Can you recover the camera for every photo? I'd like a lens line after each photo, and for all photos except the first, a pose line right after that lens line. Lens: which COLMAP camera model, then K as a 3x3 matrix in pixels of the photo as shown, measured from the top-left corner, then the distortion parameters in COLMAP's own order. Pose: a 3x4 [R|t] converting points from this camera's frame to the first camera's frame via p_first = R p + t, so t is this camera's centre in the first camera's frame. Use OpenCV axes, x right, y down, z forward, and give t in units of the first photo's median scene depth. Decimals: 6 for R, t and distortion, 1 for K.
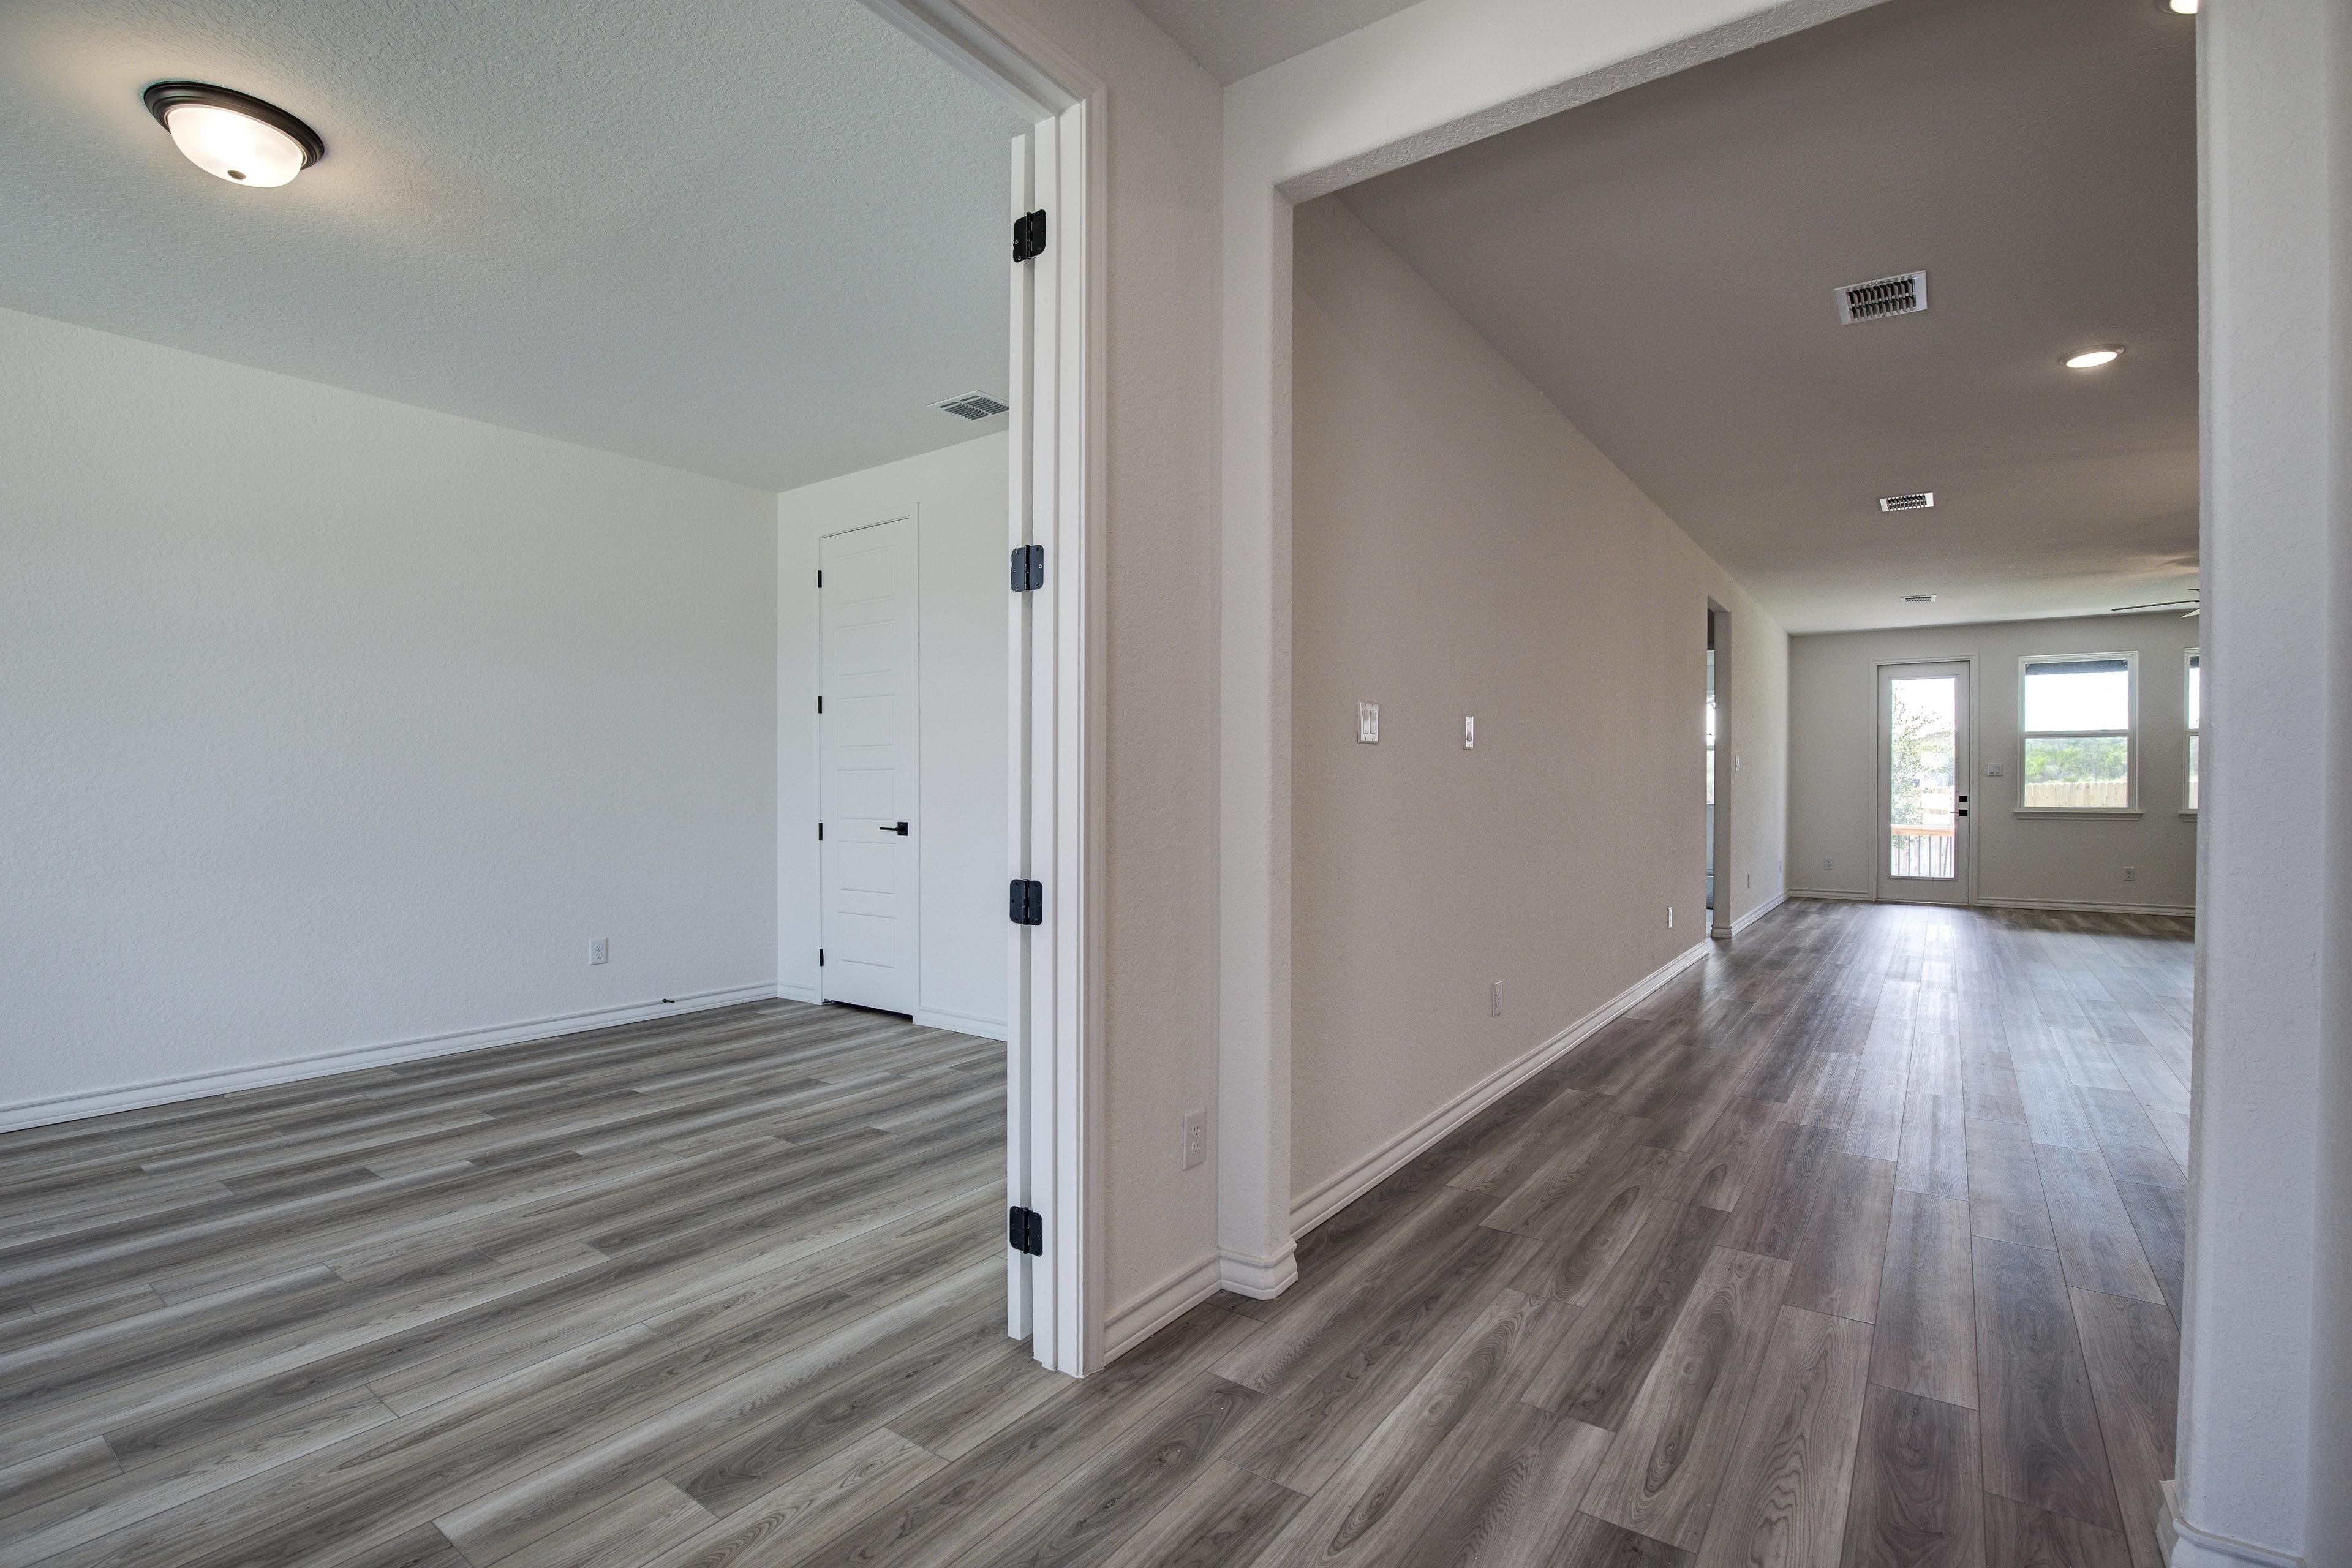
lens RADIAL K [[1072.5, 0, 1185.9], [0, 1072.5, 795.7], [0, 0, 1]] dist [-0.031949, 0.000845]
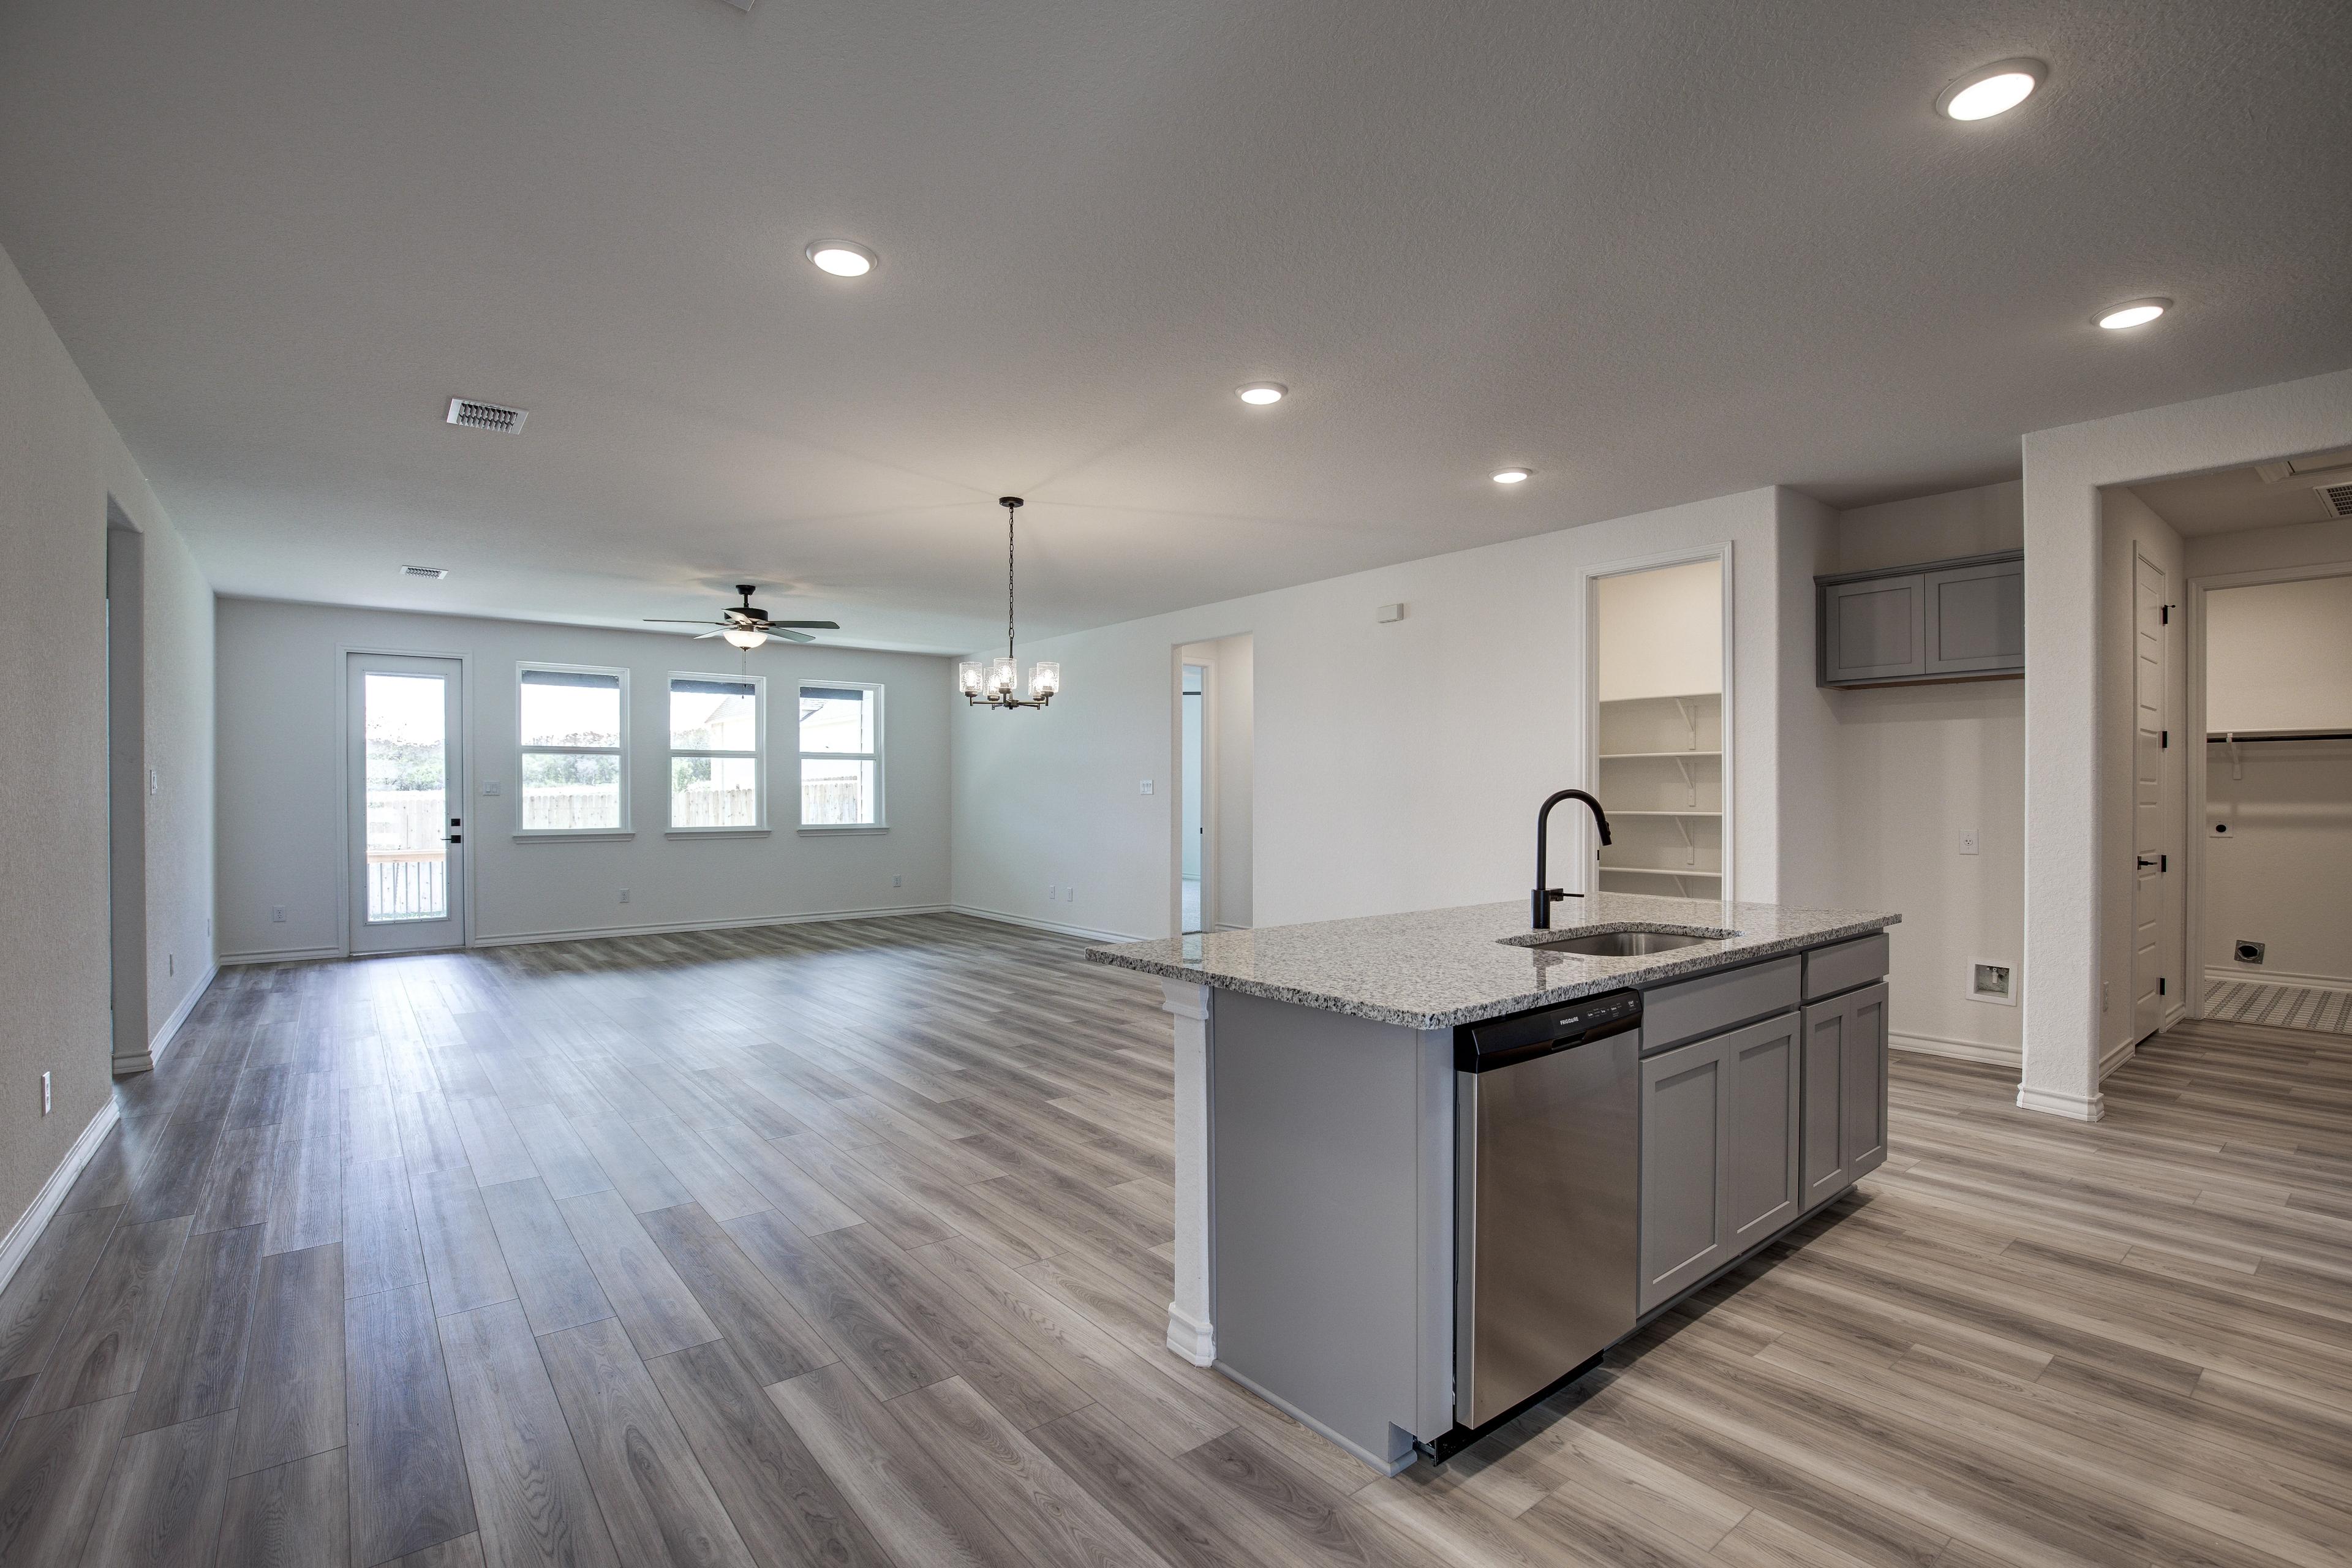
lens RADIAL K [[1072.5, 0, 1186.9], [0, 1072.5, 798.8], [0, 0, 1]] dist [-0.031949, 0.000845]
pose [[0.266804, -0.006974, 0.963726, 0.078343], [0.009831, 0.999941, 0.004515, -0.014011], [-0.963701, 0.008270, 0.266857, 0.209520]]
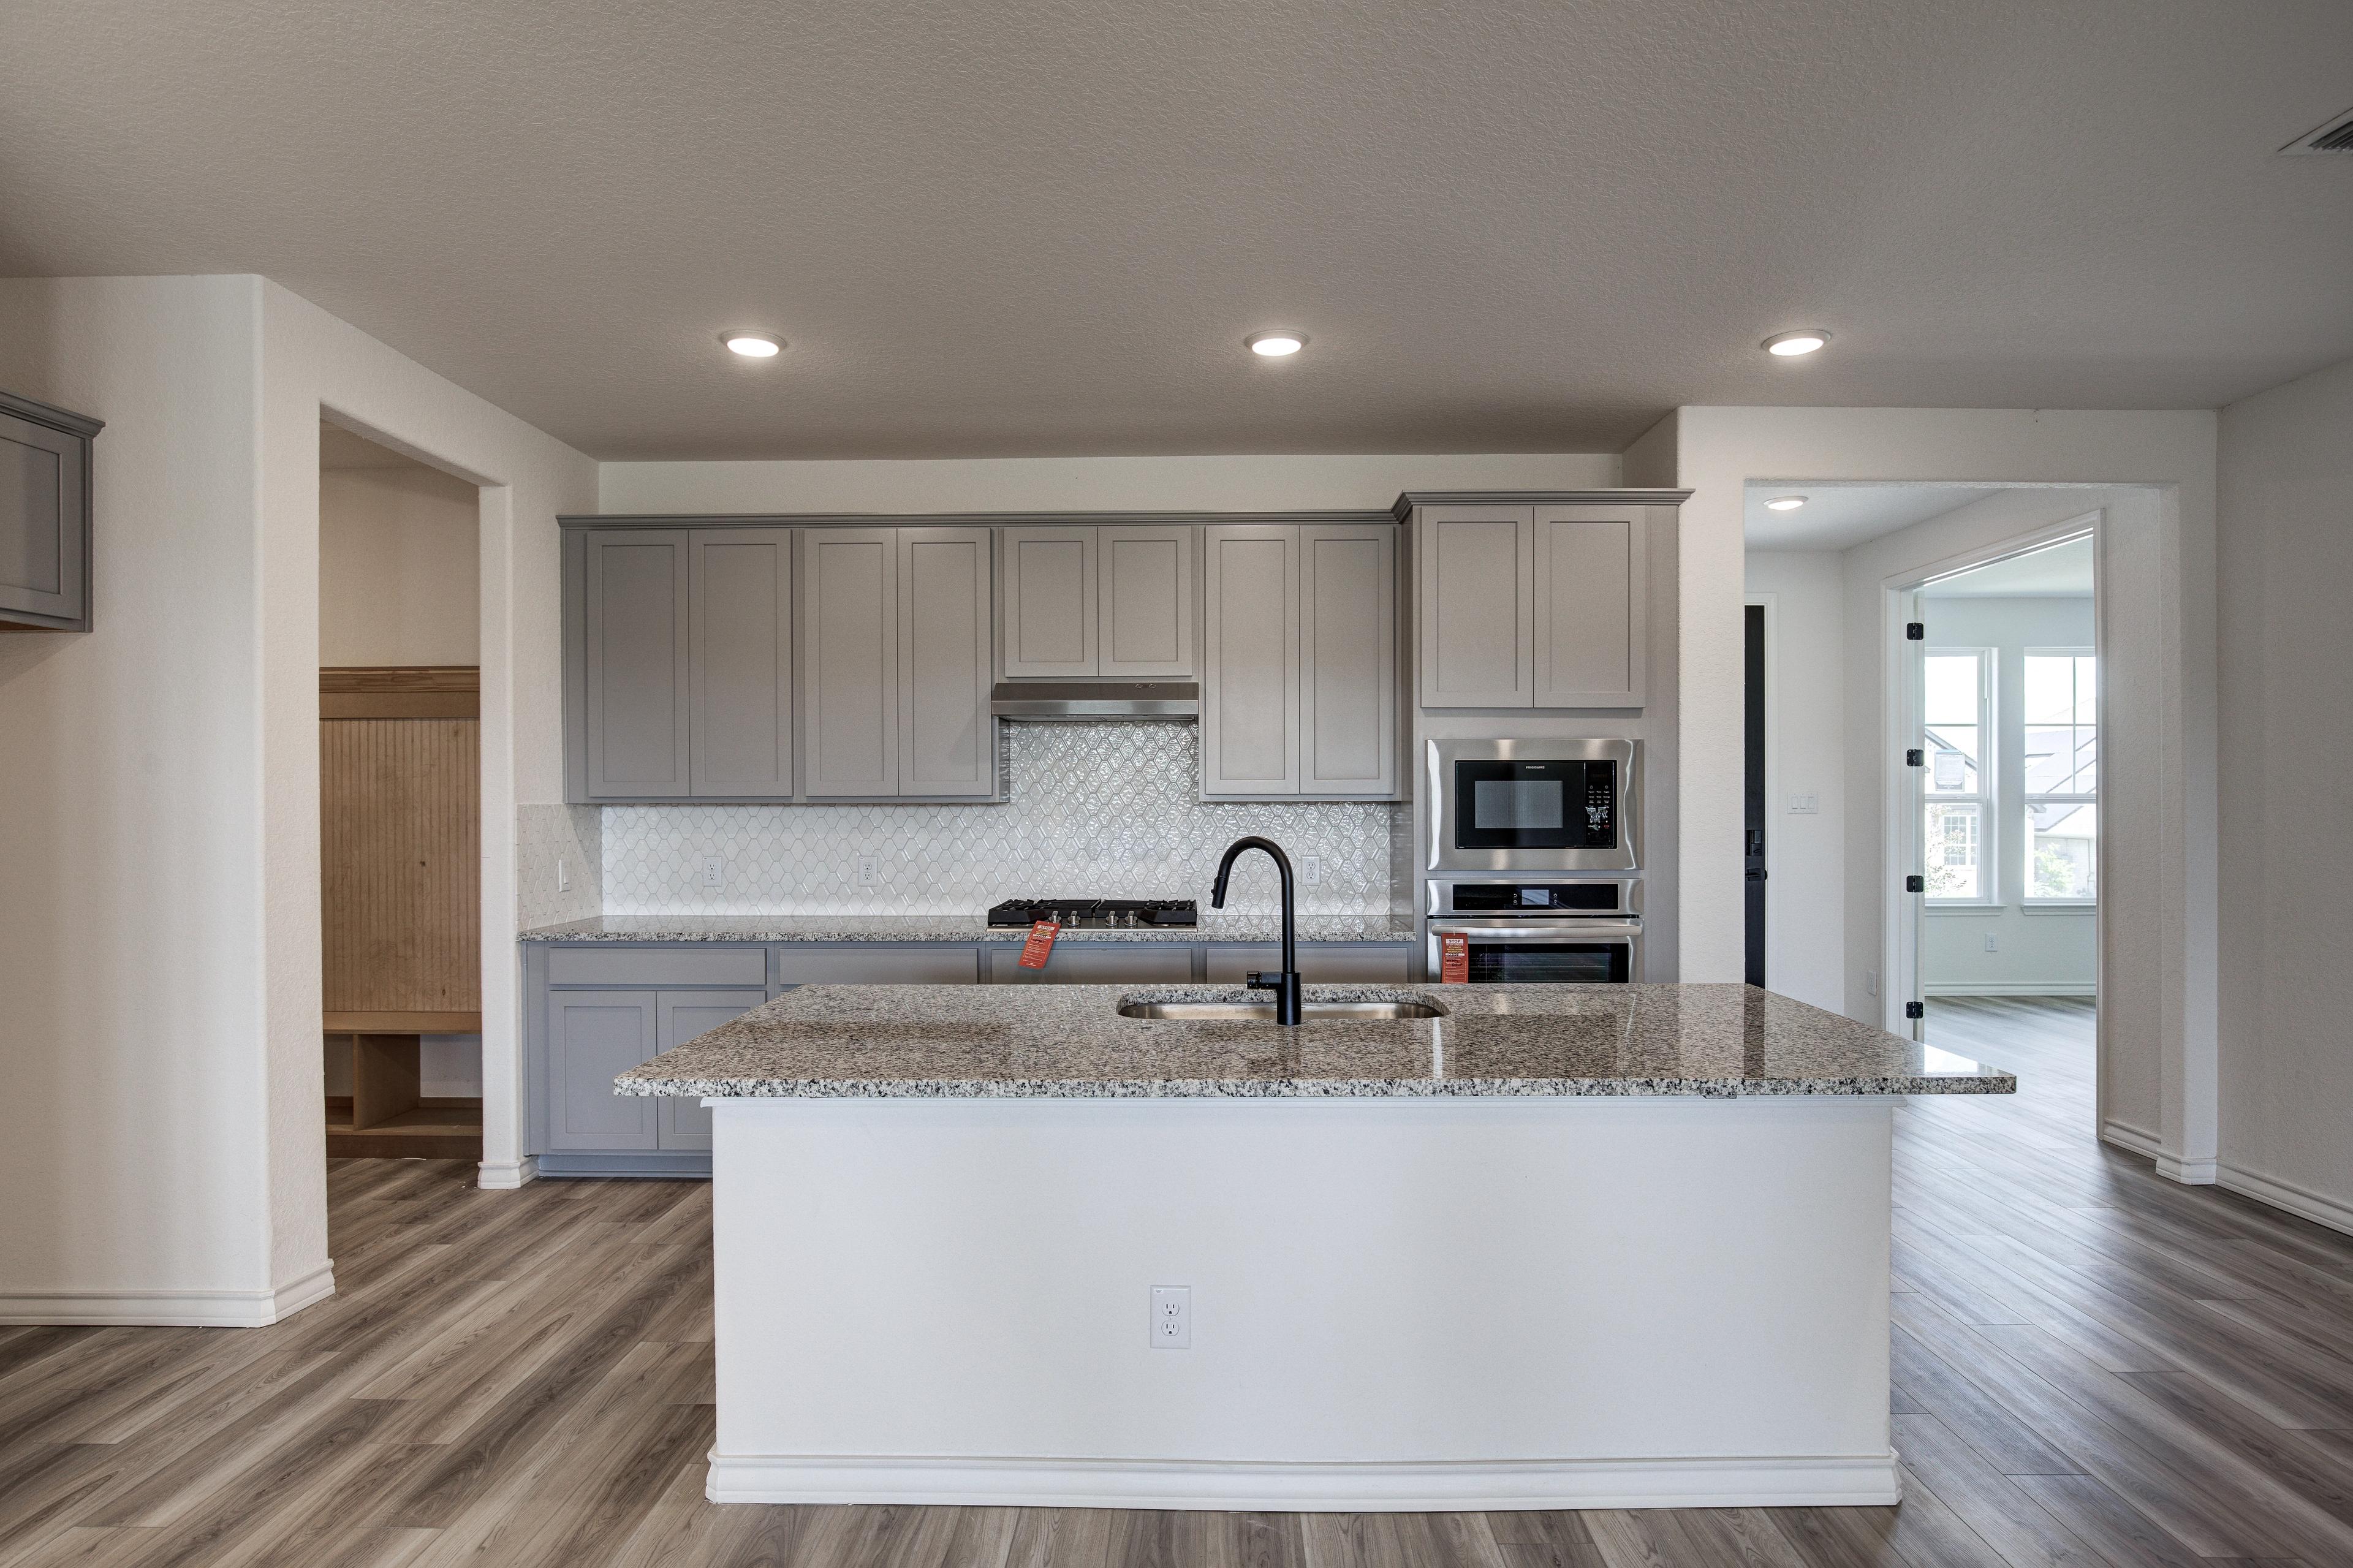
lens RADIAL K [[1244.8, 0, 1184.8], [0, 1244.8, 803.0], [0, 0, 1]] dist [-0.025709, -0.000261]
pose [[-0.826459, 0.003171, -0.562988, 0.532373], [-0.003865, 0.999929, 0.011306, -0.023409], [0.562984, 0.011520, -0.826388, 0.383777]]
